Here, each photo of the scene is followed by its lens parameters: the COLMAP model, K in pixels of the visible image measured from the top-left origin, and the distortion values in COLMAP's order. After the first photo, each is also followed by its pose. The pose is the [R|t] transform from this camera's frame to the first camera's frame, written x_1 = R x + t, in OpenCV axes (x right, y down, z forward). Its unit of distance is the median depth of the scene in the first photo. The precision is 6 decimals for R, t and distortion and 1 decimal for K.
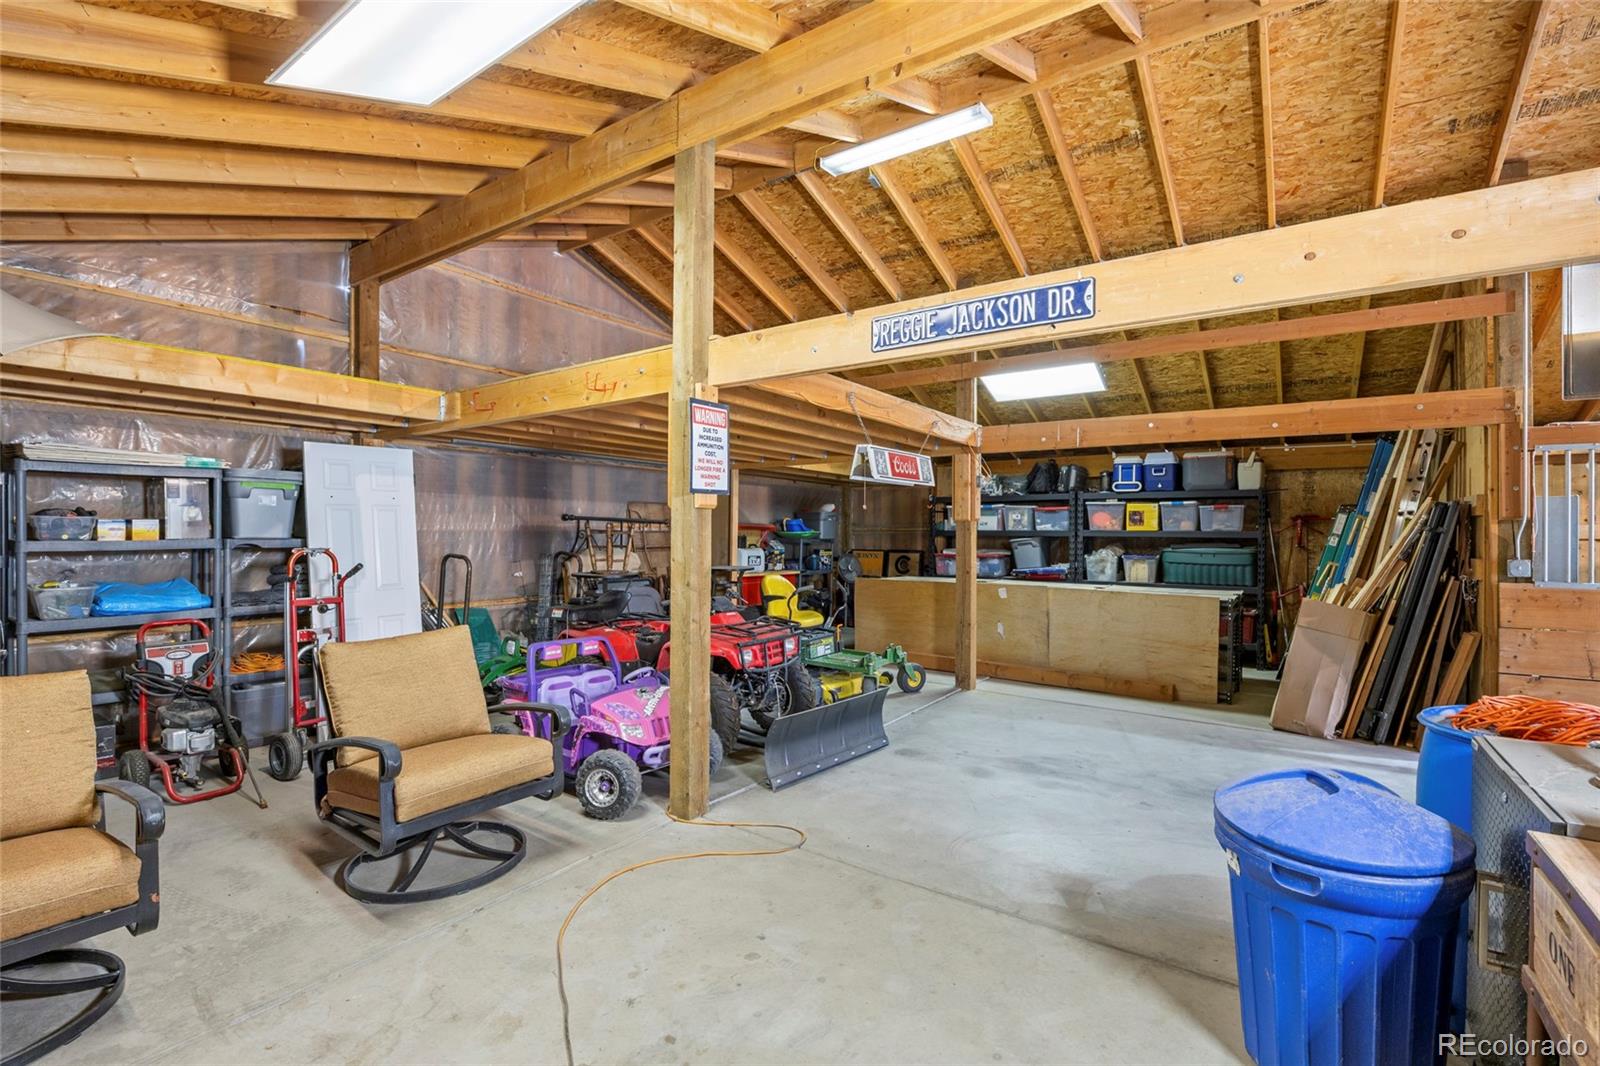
lens RADIAL K [[711.1, 0, 807.9], [0, 711.1, 528.9], [0, 0, 1]] dist [-0.014962, -0.000271]
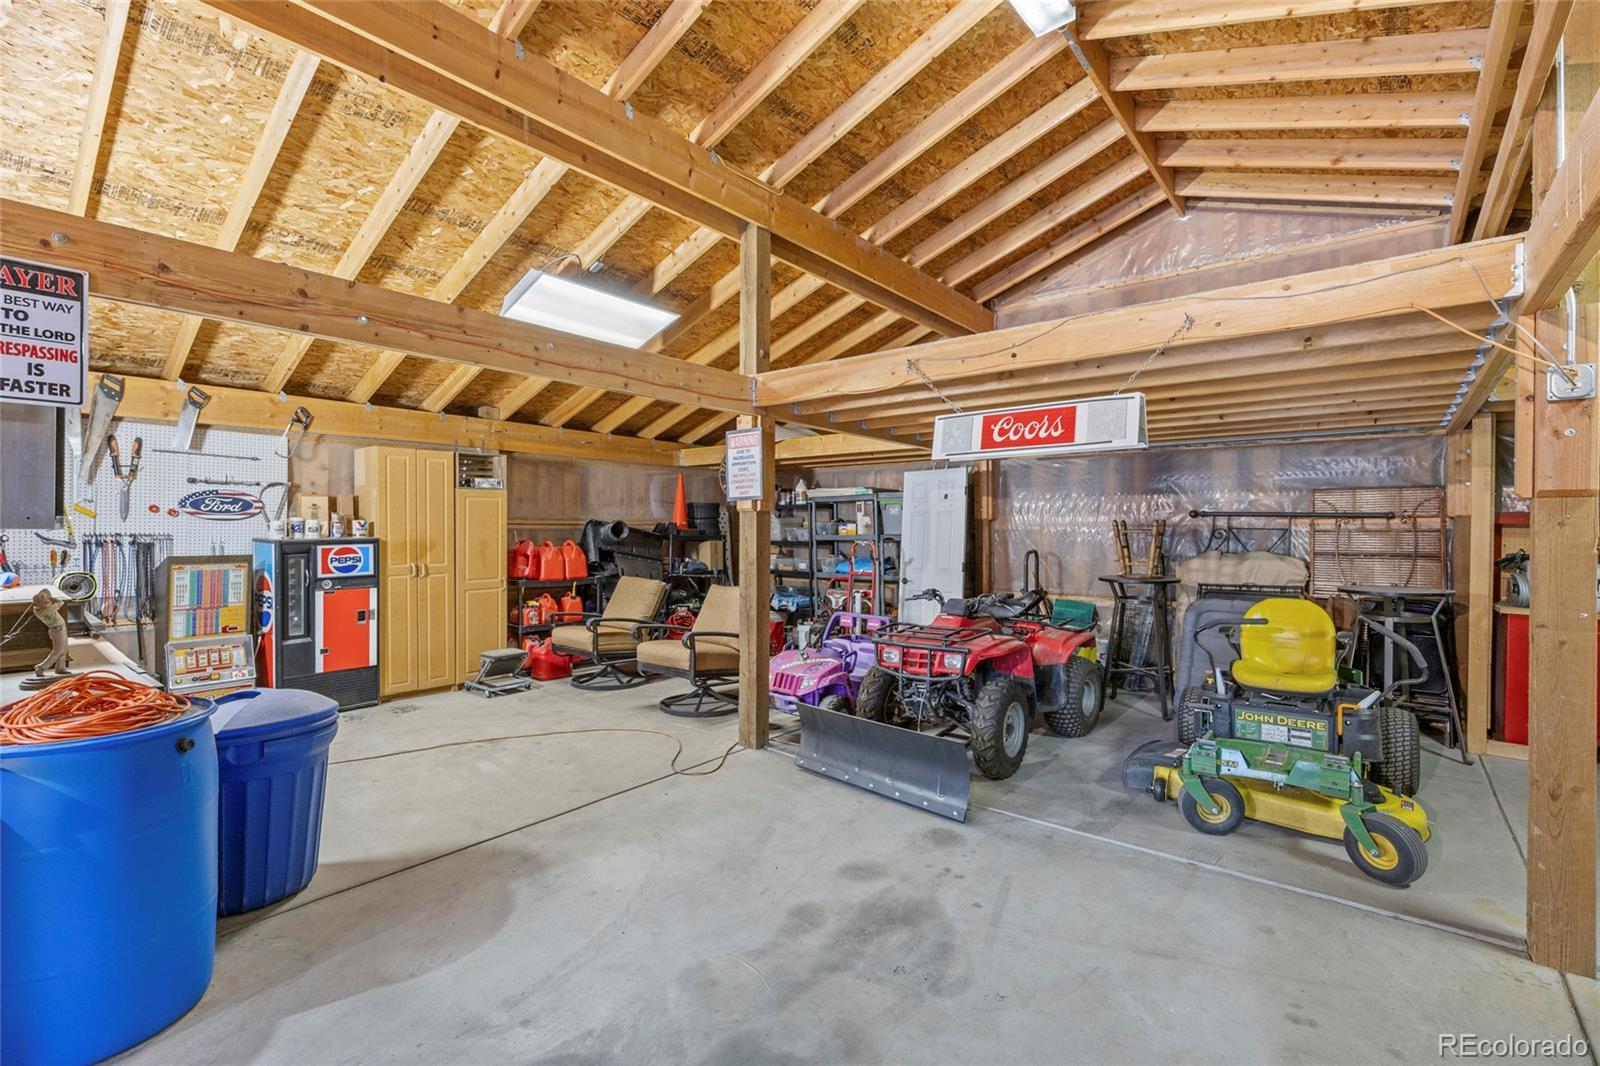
lens RADIAL K [[711.1, 0, 807.9], [0, 711.1, 528.9], [0, 0, 1]] dist [-0.014962, -0.000271]
pose [[-0.075472, -0.004309, -0.997139, 0.958182], [0.003089, 0.999985, -0.004555, 0.007570], [0.997143, -0.003424, -0.075457, 1.016183]]
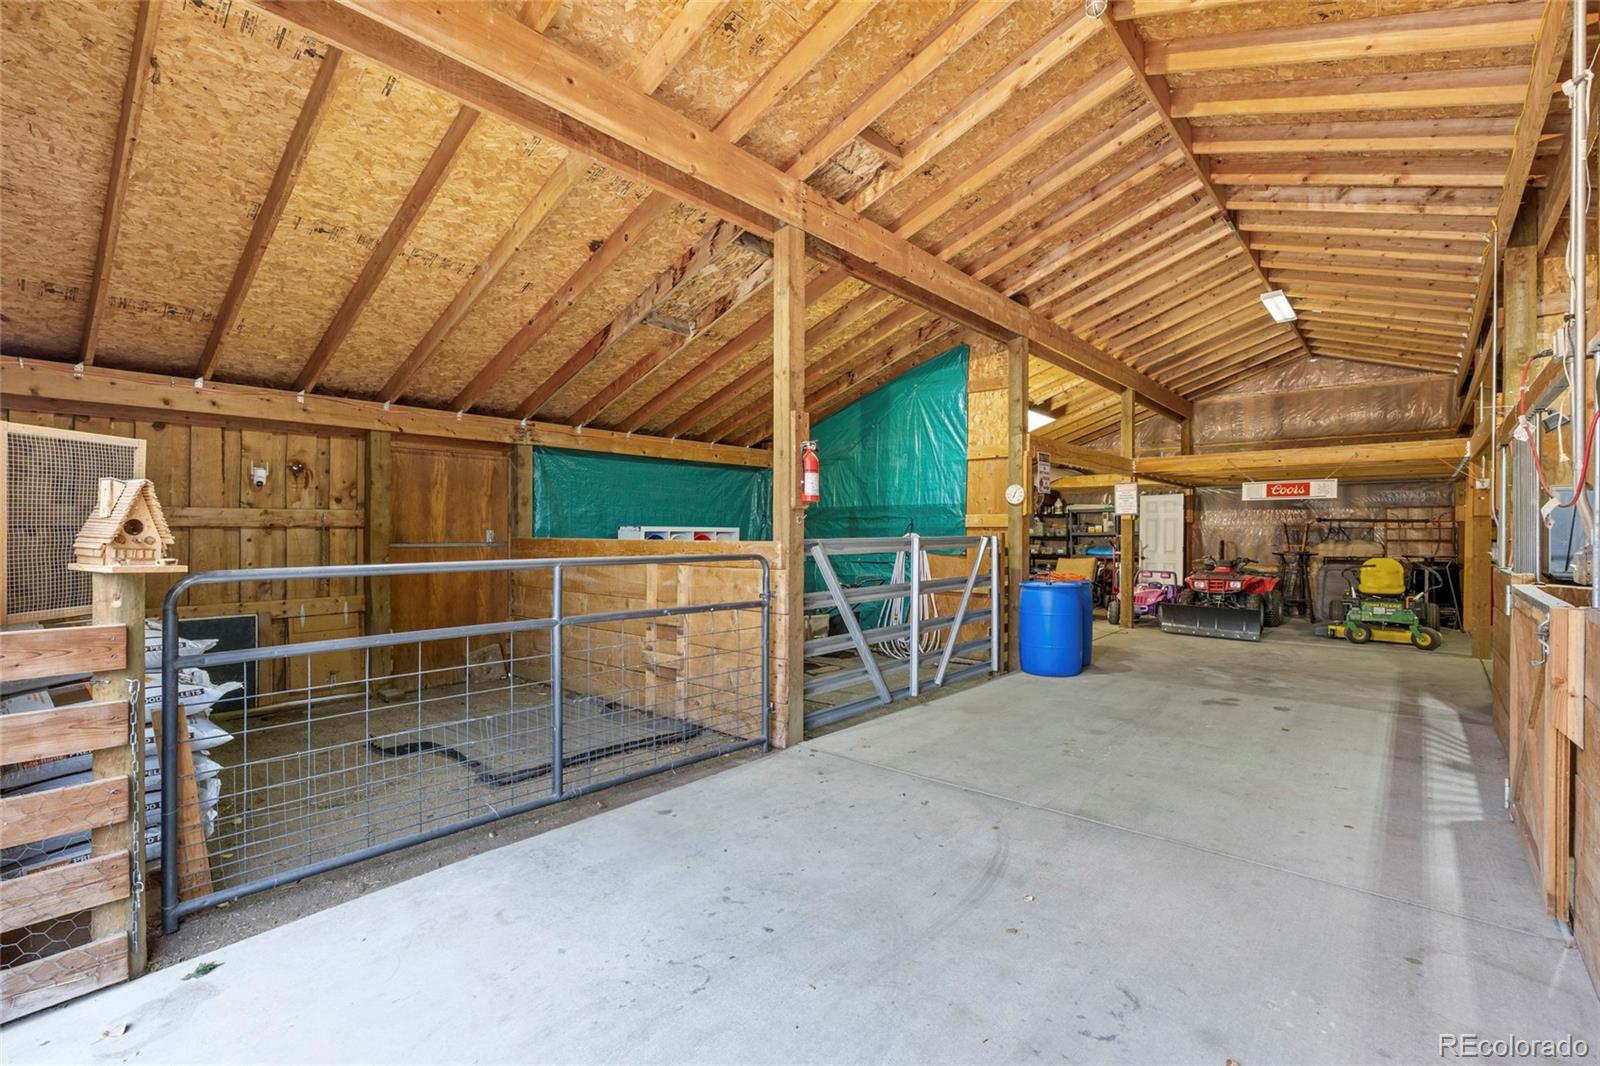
lens RADIAL K [[705.3, 0, 800.0], [0, 705.3, 533.0], [0, 0, 1]] dist [-0.016997, 0.000034]
pose [[-0.114340, 0.000015, -0.993442, 2.382612], [0.004858, 0.999988, -0.000544, 0.015080], [0.993430, -0.004889, -0.114338, -0.004744]]
